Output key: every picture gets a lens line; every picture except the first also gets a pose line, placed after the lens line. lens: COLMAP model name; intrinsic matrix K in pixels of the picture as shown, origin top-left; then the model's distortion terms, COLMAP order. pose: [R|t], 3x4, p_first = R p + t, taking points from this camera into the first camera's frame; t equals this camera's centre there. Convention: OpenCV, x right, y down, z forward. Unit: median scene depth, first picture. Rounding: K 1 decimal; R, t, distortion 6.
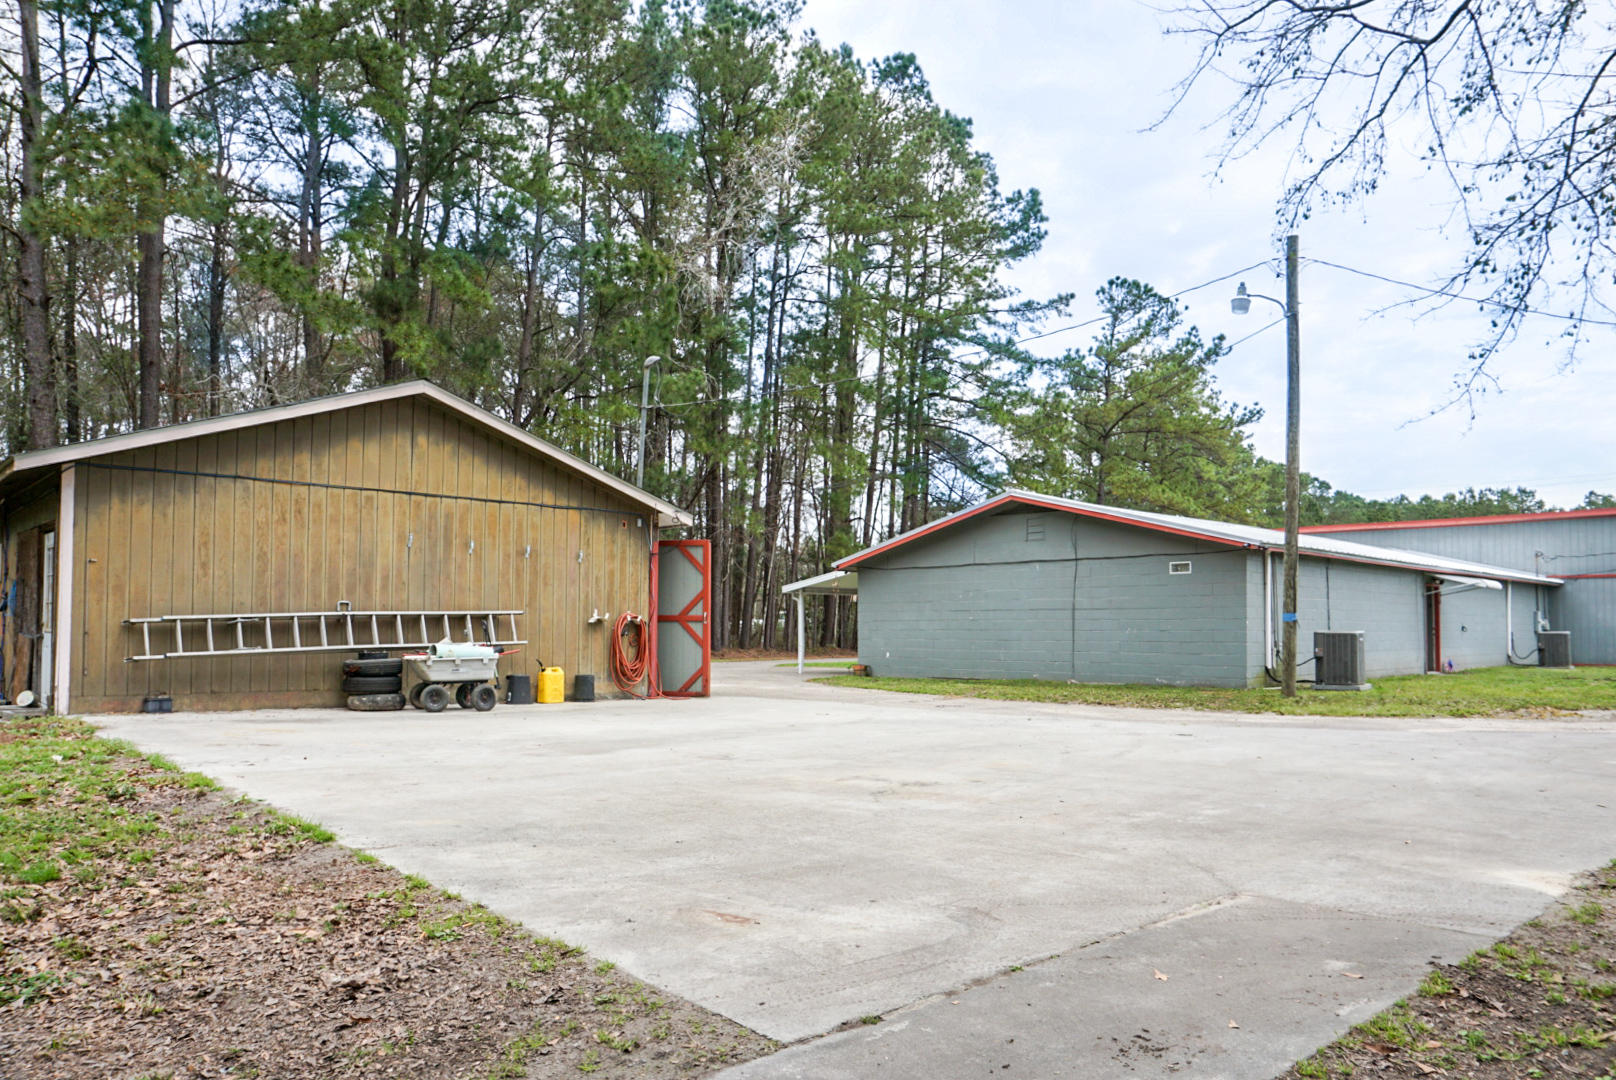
lens RADIAL K [[1134.9, 0, 783.5], [0, 1134.9, 536.5], [0, 0, 1]] dist [-0.023963, 0.001552]
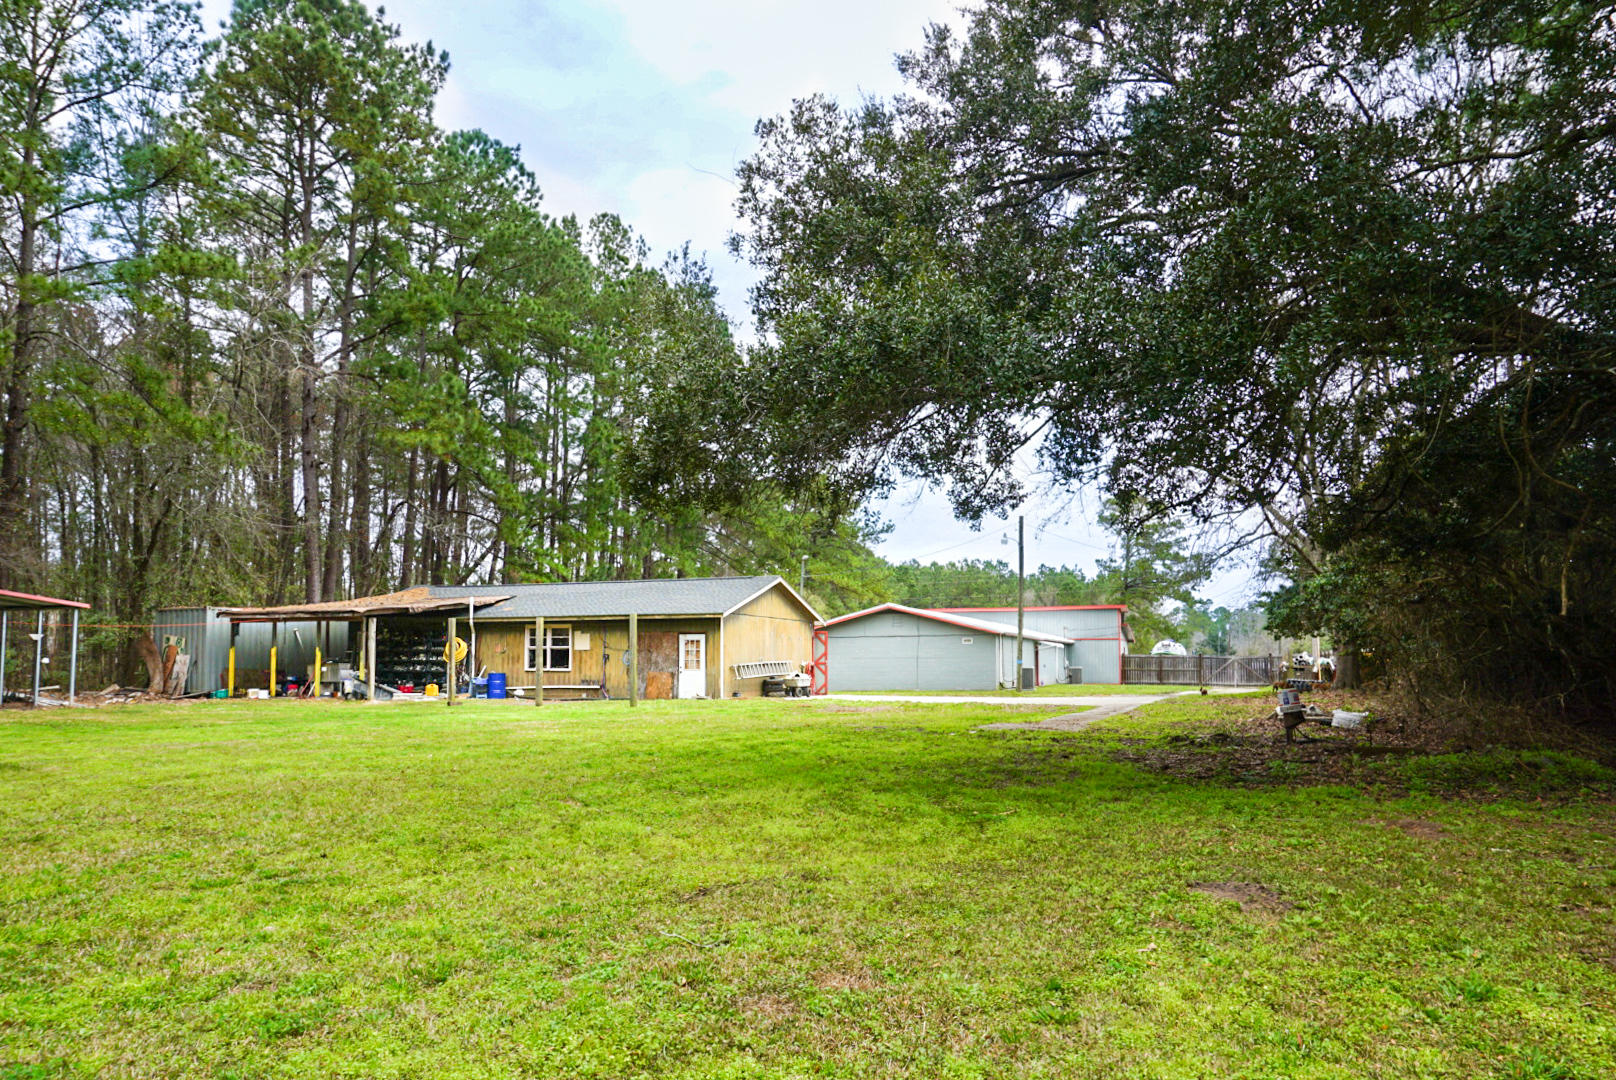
lens RADIAL K [[1134.9, 0, 783.5], [0, 1134.9, 536.5], [0, 0, 1]] dist [-0.023963, 0.001552]
pose [[0.913702, 0.043738, 0.404025, -0.873408], [-0.030963, 0.998794, -0.038102, -0.078578], [-0.405204, 0.022304, 0.913954, -0.925793]]
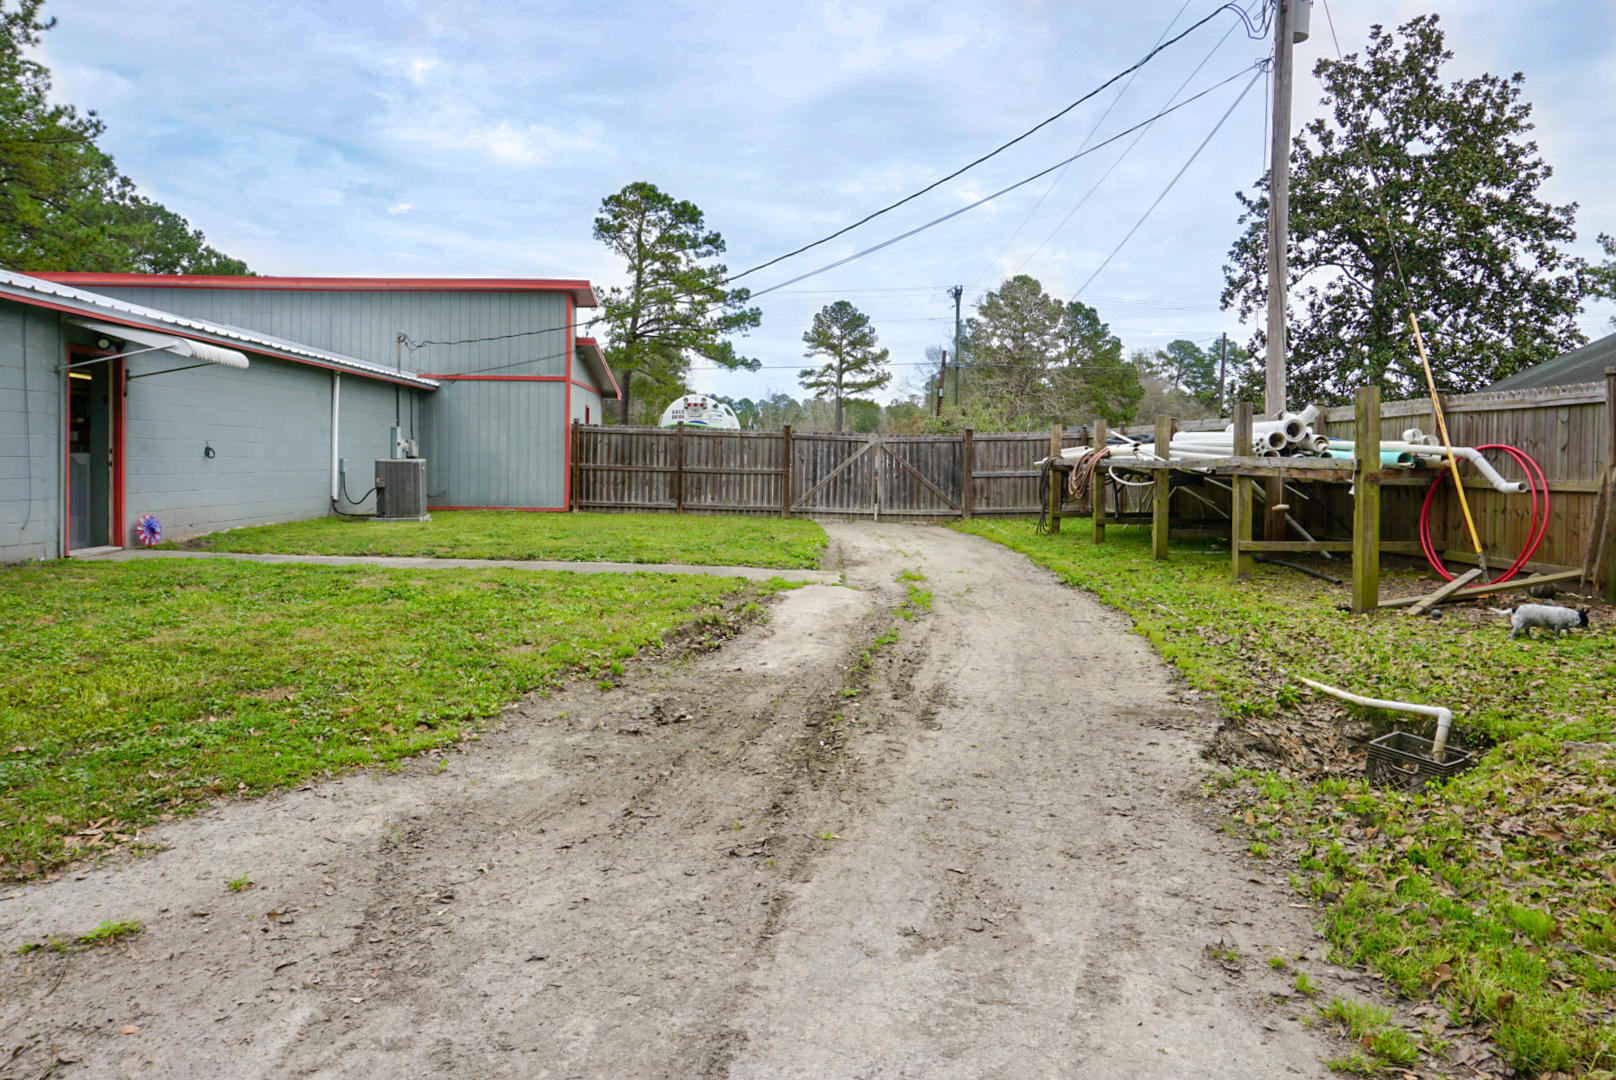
lens RADIAL K [[1172.4, 0, 775.9], [0, 1172.4, 460.4], [0, 0, 1]] dist [-0.013859, 0.004682]
pose [[0.682910, 0.002209, 0.730499, 0.415383], [-0.066485, 0.996033, 0.059143, 0.039784], [-0.727471, -0.088957, 0.680348, 0.484055]]
